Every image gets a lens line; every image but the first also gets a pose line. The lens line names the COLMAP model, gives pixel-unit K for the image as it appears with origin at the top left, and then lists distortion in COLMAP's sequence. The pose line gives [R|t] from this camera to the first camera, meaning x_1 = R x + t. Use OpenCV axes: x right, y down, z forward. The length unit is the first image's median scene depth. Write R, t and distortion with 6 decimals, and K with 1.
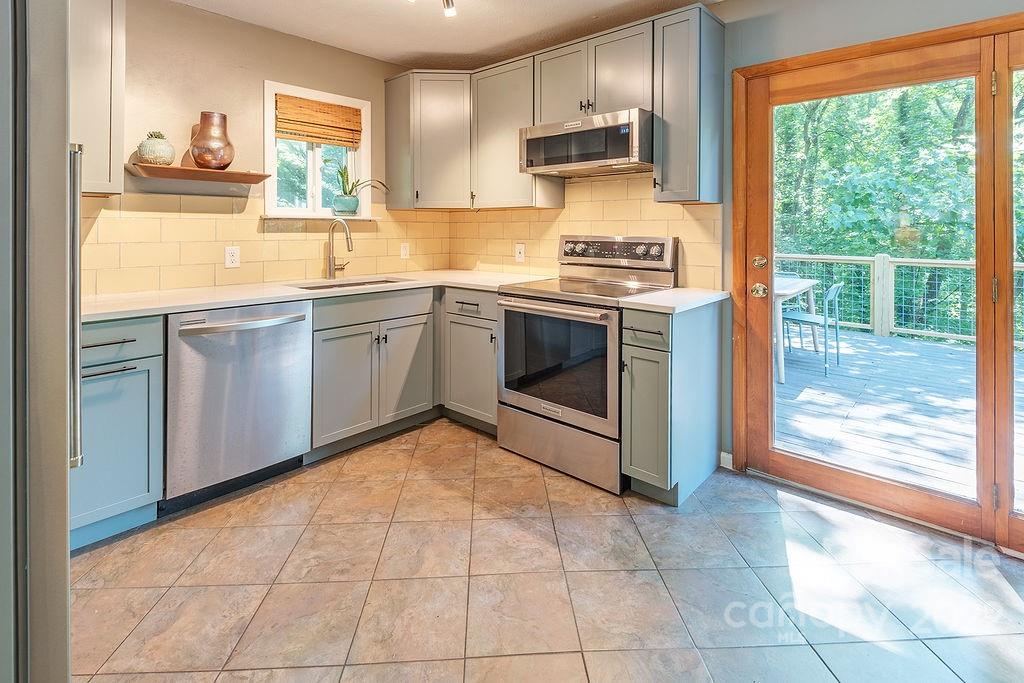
lens RADIAL K [[495.0, 0, 513.6], [0, 495.0, 230.8], [0, 0, 1]] dist [0.004367, -0.000818]
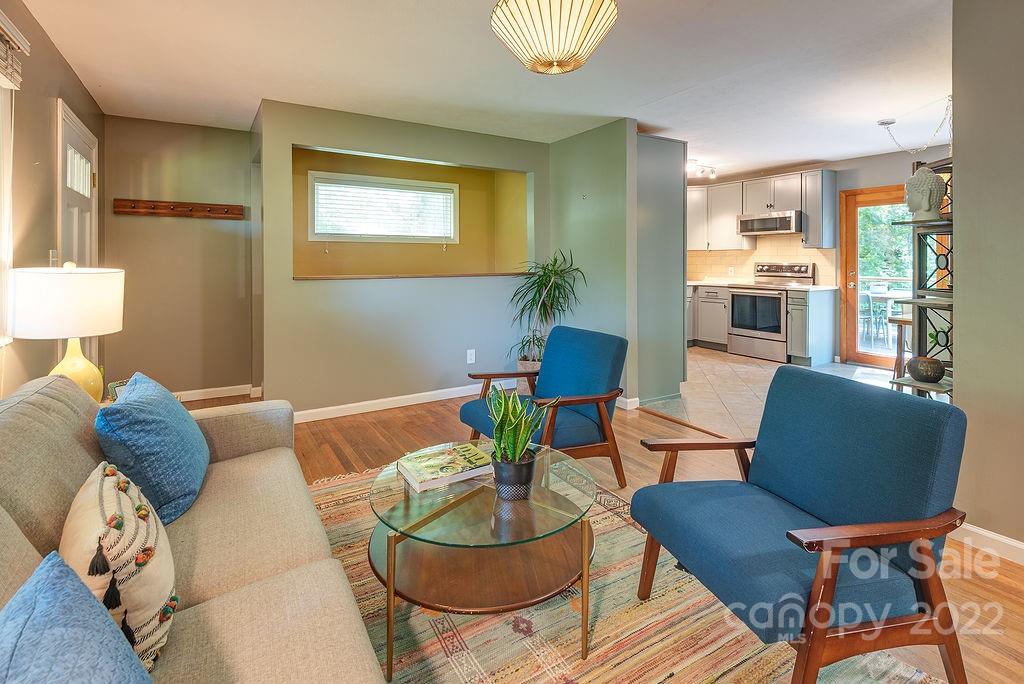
lens RADIAL K [[485.8, 0, 513.4], [0, 485.8, 263.3], [0, 0, 1]] dist [-0.000369, -0.000444]
pose [[0.956713, -0.002459, -0.291022, -0.344417], [0.003005, 0.999994, 0.001429, 0.007147], [0.291017, -0.002242, 0.956715, -1.541009]]
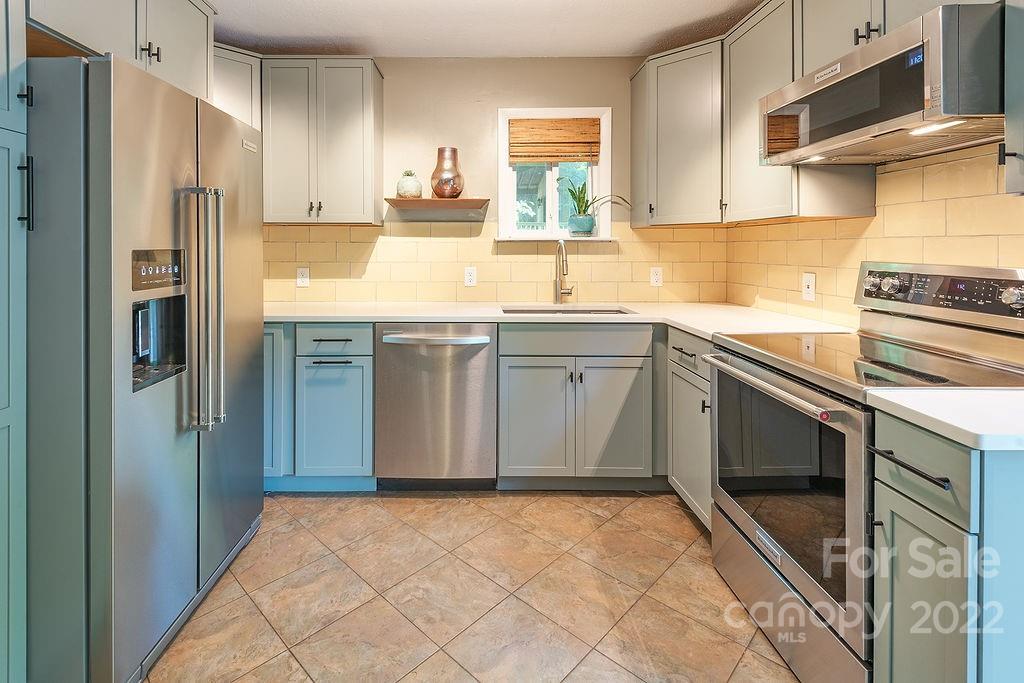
lens RADIAL K [[496.4, 0, 472.7], [0, 496.4, 247.1], [0, 0, 1]] dist [0.014013, -0.000900]
pose [[0.665679, -0.003285, -0.746231, 0.277578], [-0.001166, 0.999985, -0.005443, -0.006114], [0.746237, 0.004493, 0.665665, 0.289730]]
